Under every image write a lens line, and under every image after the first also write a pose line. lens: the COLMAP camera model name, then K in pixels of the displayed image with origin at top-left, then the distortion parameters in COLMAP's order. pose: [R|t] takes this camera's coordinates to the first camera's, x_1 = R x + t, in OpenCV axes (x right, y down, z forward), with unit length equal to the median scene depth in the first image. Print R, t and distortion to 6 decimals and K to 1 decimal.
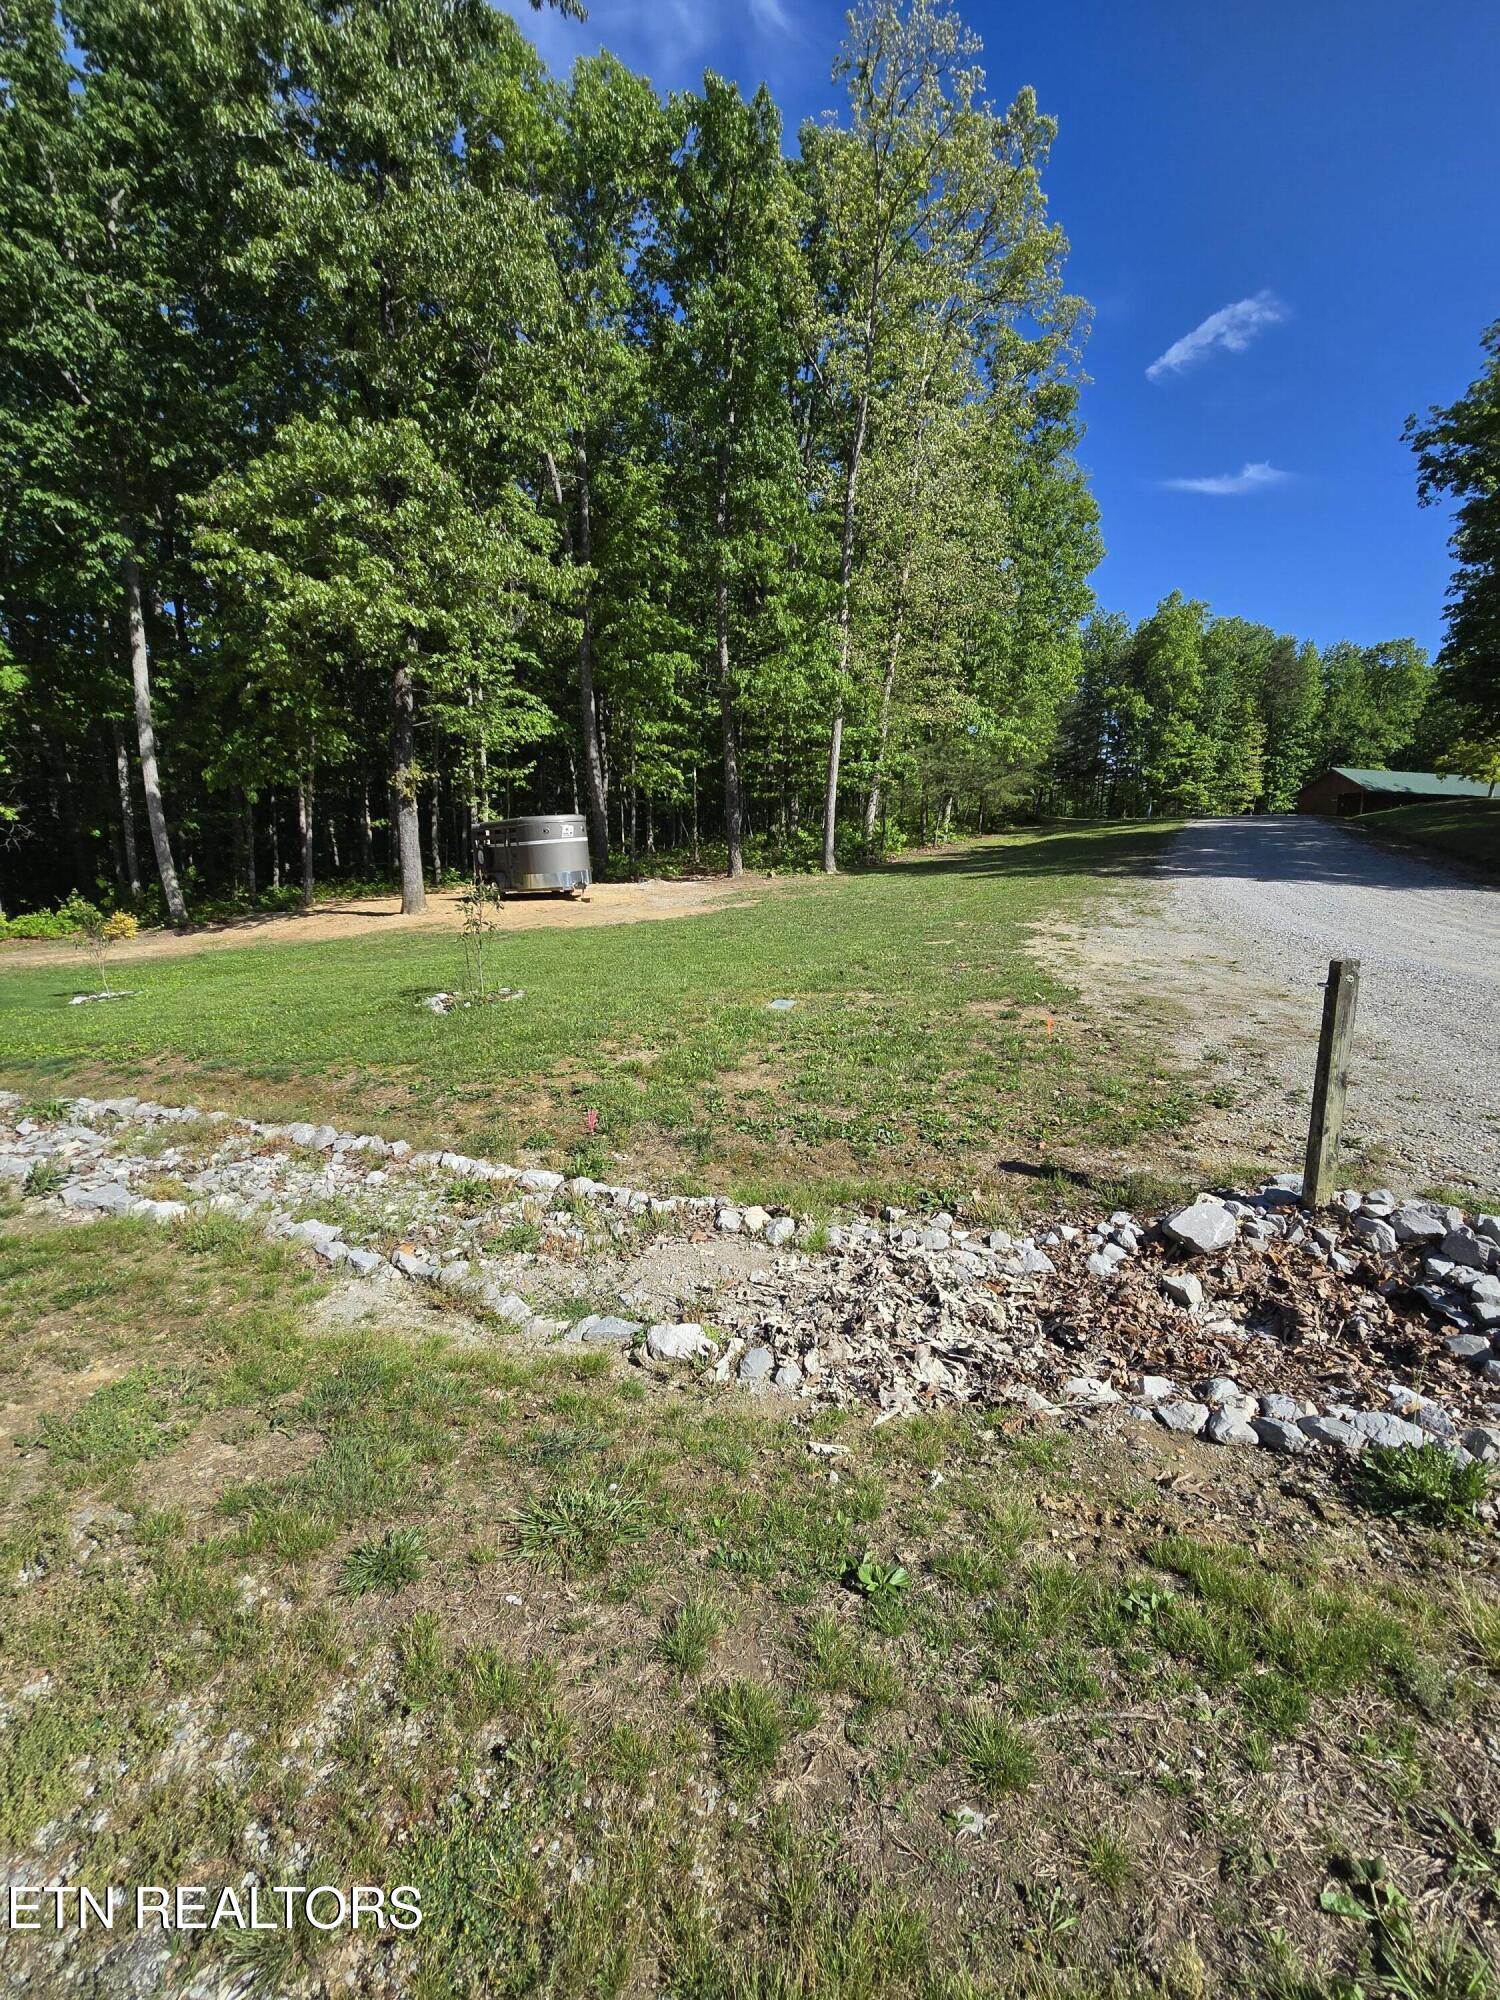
lens RADIAL K [[825.6, 0, 756.3], [0, 825.6, 976.4], [0, 0, 1]] dist [0.000087, -0.000615]
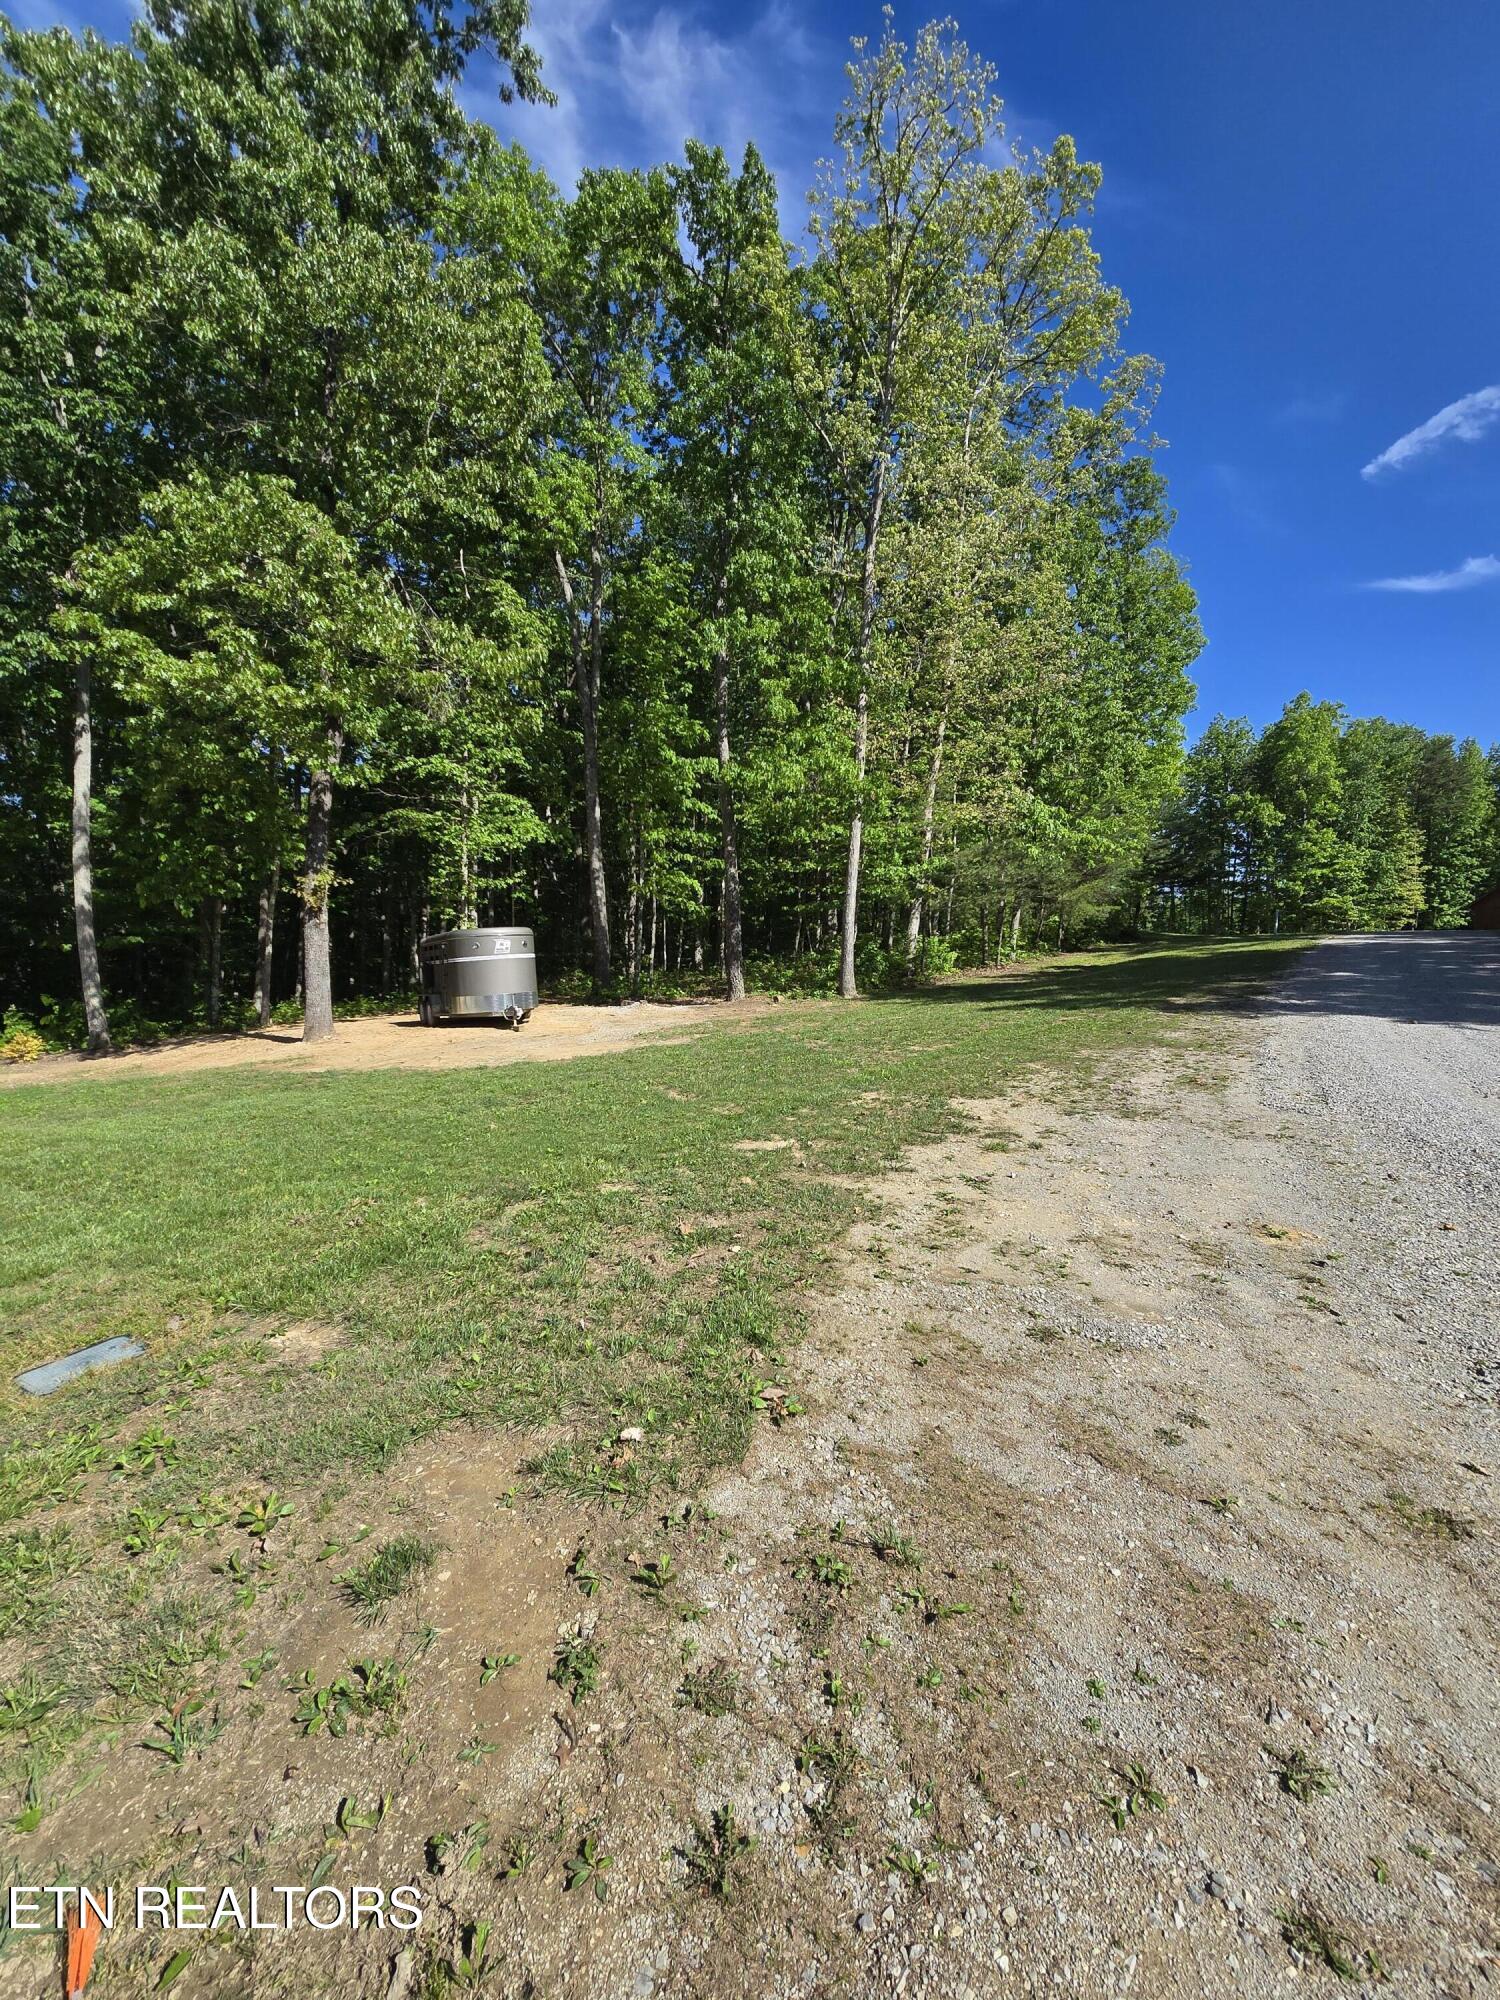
lens RADIAL K [[825.6, 0, 756.3], [0, 825.6, 976.4], [0, 0, 1]] dist [0.000087, -0.000615]
pose [[0.989832, 0.008486, -0.141990, 0.115102], [-0.028063, 0.990249, -0.136450, -0.030495], [0.139447, 0.139047, 0.980418, 0.171287]]
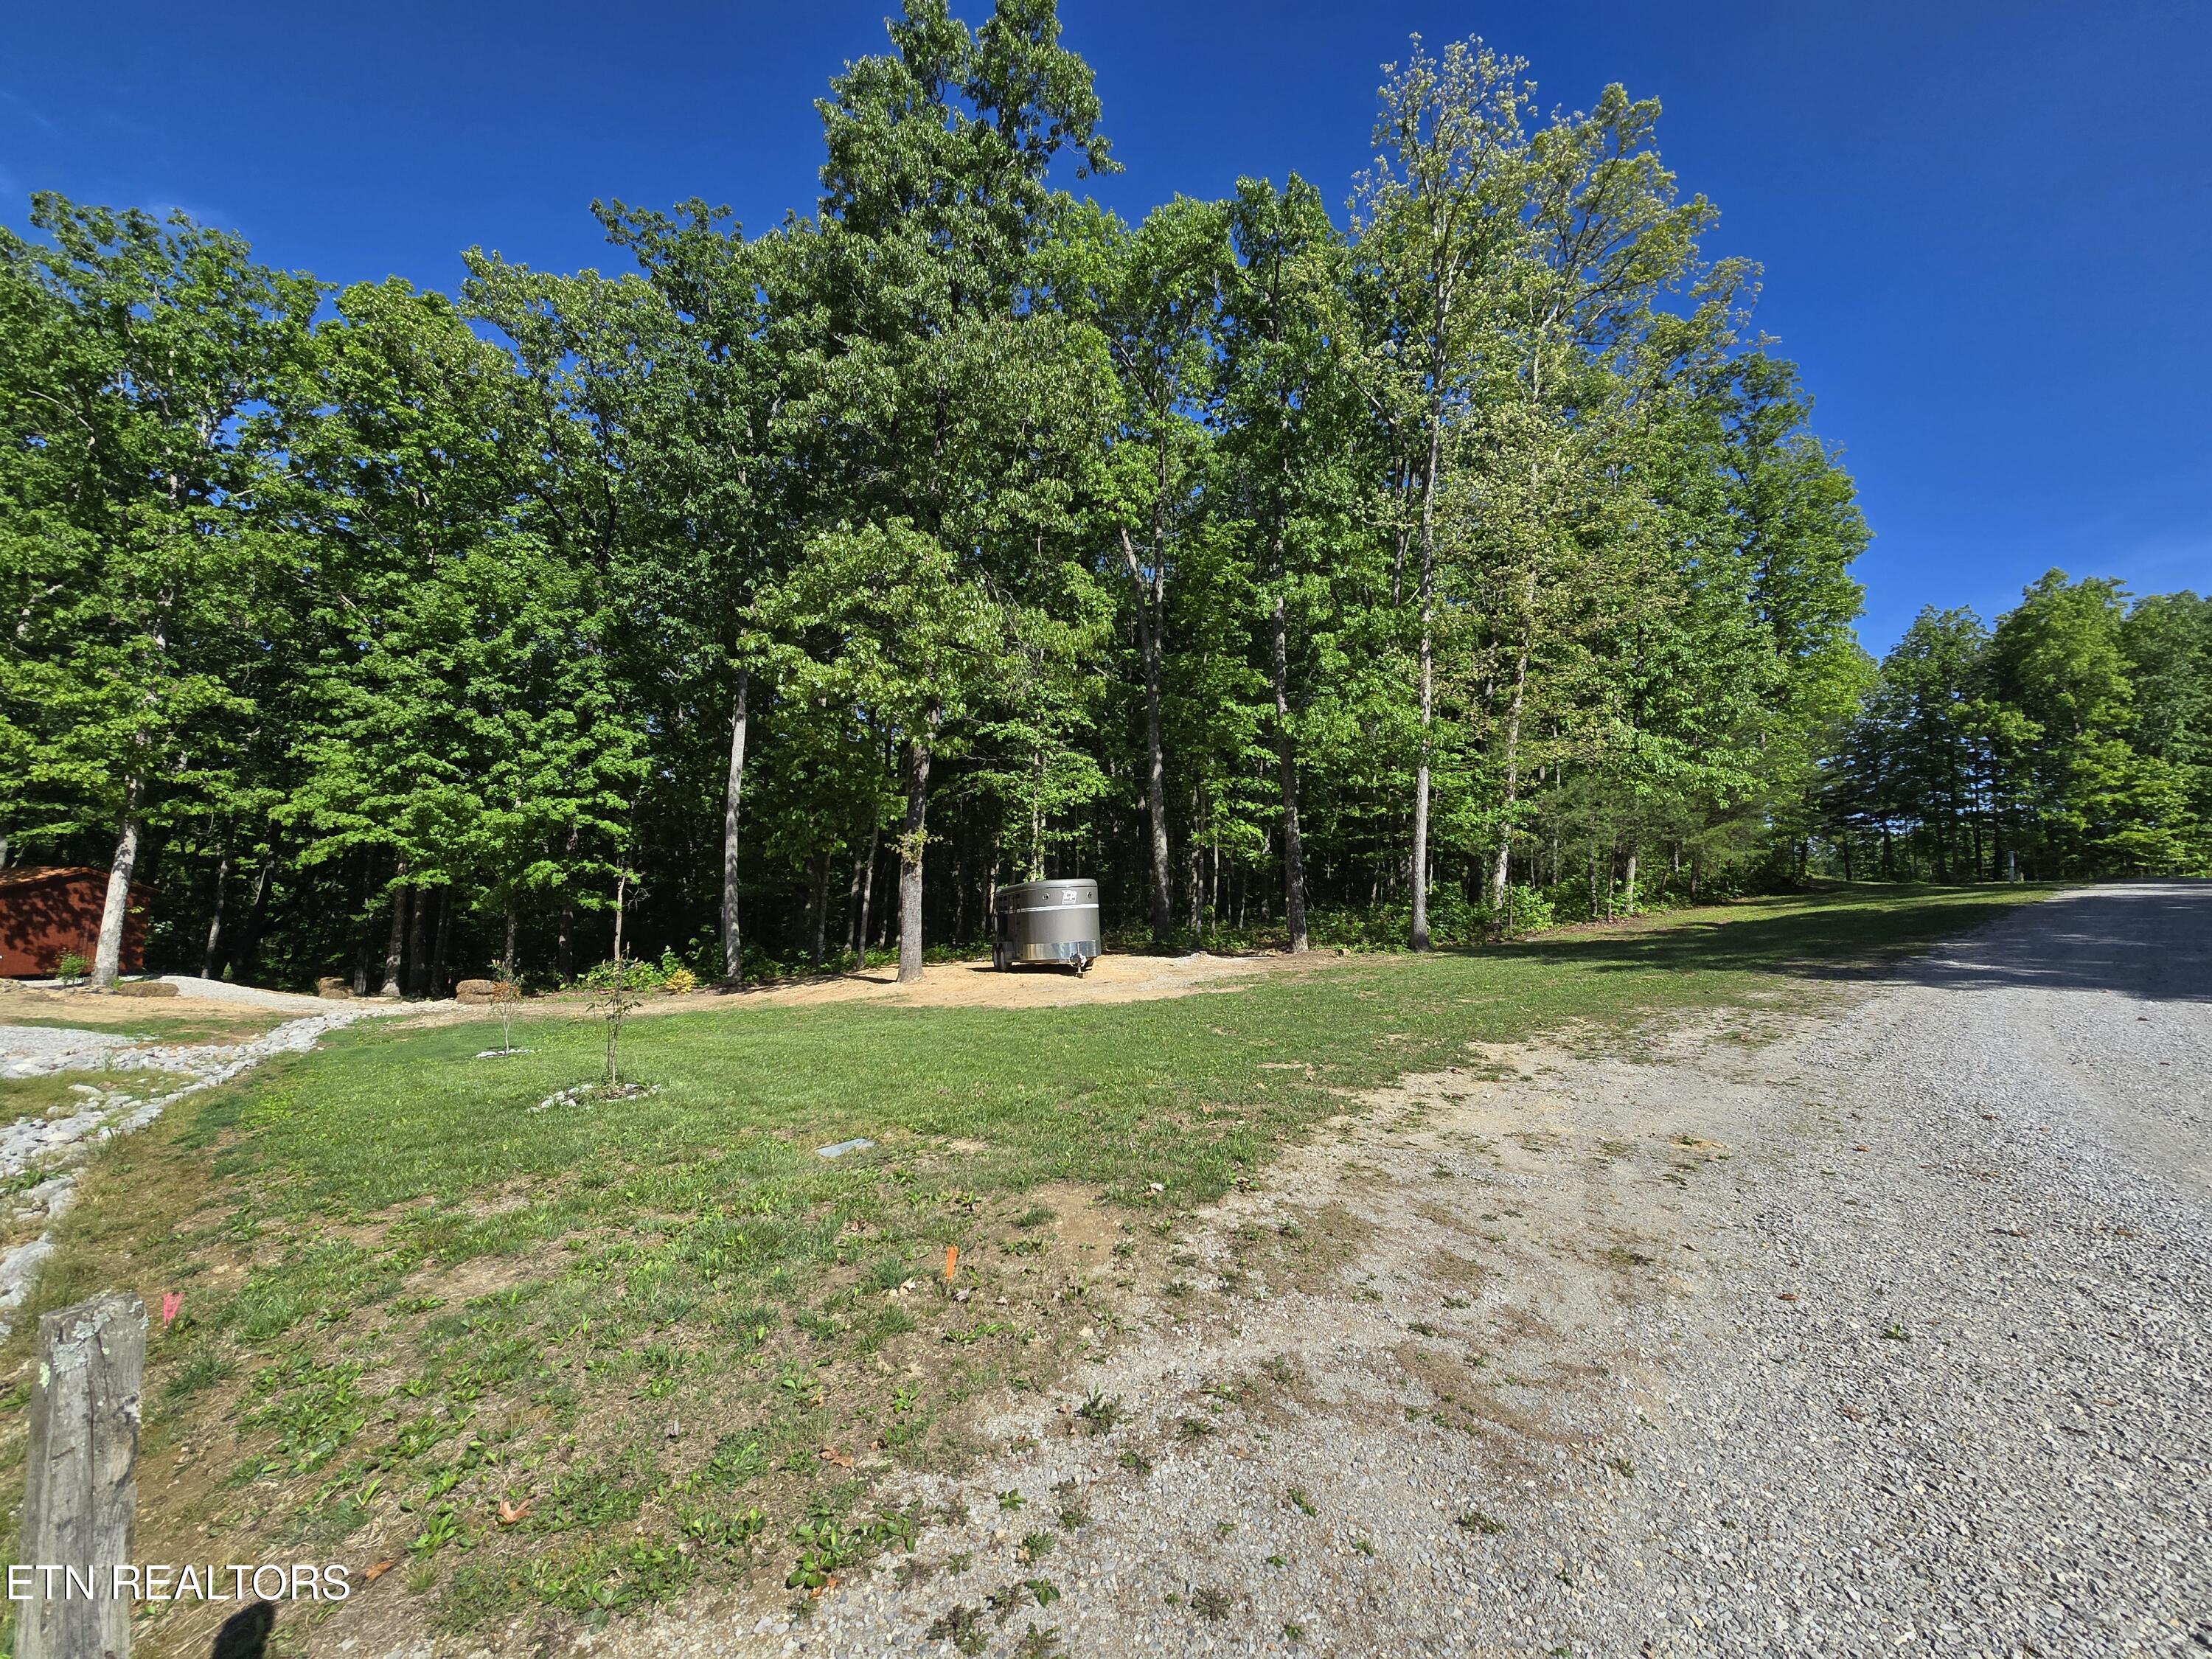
lens RADIAL K [[907.0, 0, 1088.5], [0, 907.0, 811.4], [0, 0, 1]] dist [-0.000020, -0.002094]
pose [[0.915923, -0.031521, -0.400114, 0.148687], [-0.075043, 0.965881, -0.247878, -0.018137], [0.394276, 0.257063, 0.882307, 0.088978]]
